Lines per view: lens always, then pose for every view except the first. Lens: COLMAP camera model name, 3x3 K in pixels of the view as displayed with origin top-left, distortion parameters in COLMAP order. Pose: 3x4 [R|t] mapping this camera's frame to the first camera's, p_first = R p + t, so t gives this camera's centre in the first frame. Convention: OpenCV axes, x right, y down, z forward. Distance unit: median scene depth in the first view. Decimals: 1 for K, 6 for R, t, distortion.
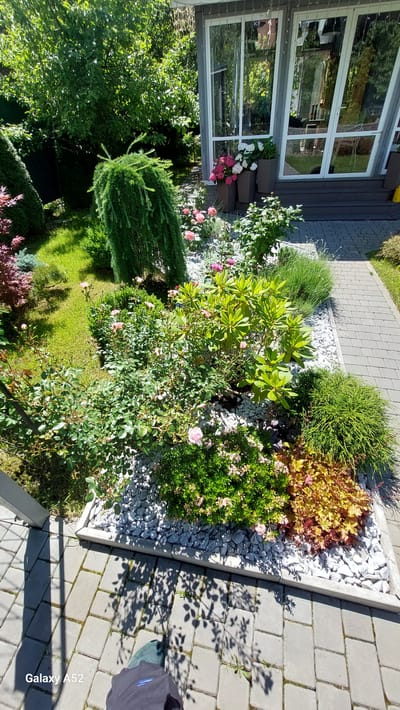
lens RADIAL K [[281.3, 0, 196.8], [0, 281.3, 358.6], [0, 0, 1]] dist [-0.017963, -0.000319]
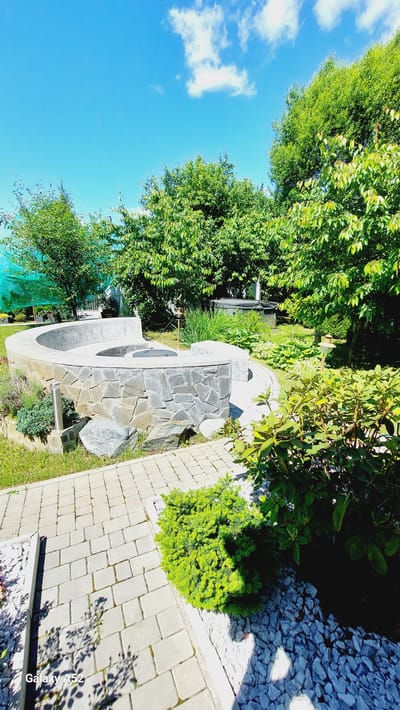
lens RADIAL K [[281.3, 0, 196.8], [0, 281.3, 358.6], [0, 0, 1]] dist [-0.017963, -0.000319]
pose [[-0.597497, -0.151460, 0.787437, -0.776240], [0.546794, 0.641325, 0.538255, -0.082788], [-0.586527, 0.752171, -0.300373, 0.159951]]
